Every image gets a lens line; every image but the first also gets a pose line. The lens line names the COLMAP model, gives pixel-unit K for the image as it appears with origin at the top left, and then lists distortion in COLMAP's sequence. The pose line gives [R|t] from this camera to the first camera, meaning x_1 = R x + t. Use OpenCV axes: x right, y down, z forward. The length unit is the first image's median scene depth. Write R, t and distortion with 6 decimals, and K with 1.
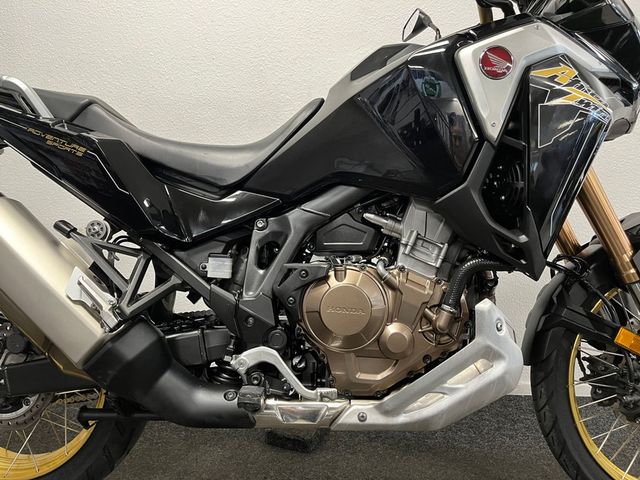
lens RADIAL K [[481.3, 0, 324.7], [0, 481.3, 238.3], [0, 0, 1]] dist [0.049180, -0.067164]
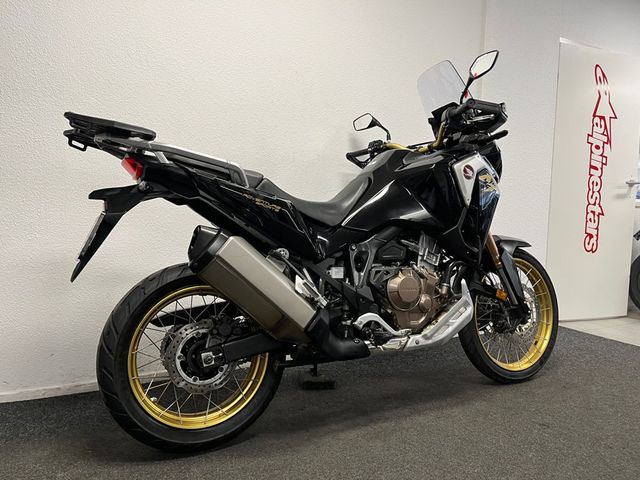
lens RADIAL K [[472.6, 0, 320.0], [0, 472.6, 240.0], [0, 0, 1]] dist [0.043372, -0.001520]
pose [[0.876977, -0.028187, 0.479704, -1.139080], [0.037420, 0.999253, -0.009694, -0.046584], [-0.479072, 0.026452, 0.877377, -0.509492]]
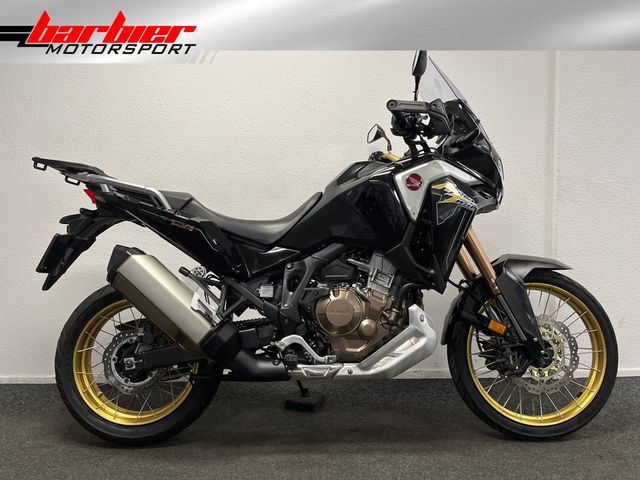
lens RADIAL K [[472.6, 0, 320.0], [0, 472.6, 240.0], [0, 0, 1]] dist [0.043372, -0.001520]
pose [[0.998849, -0.018908, 0.044088, -0.099484], [0.021463, 0.998073, -0.058222, -0.022188], [-0.042903, 0.059101, 0.997330, -0.763128]]
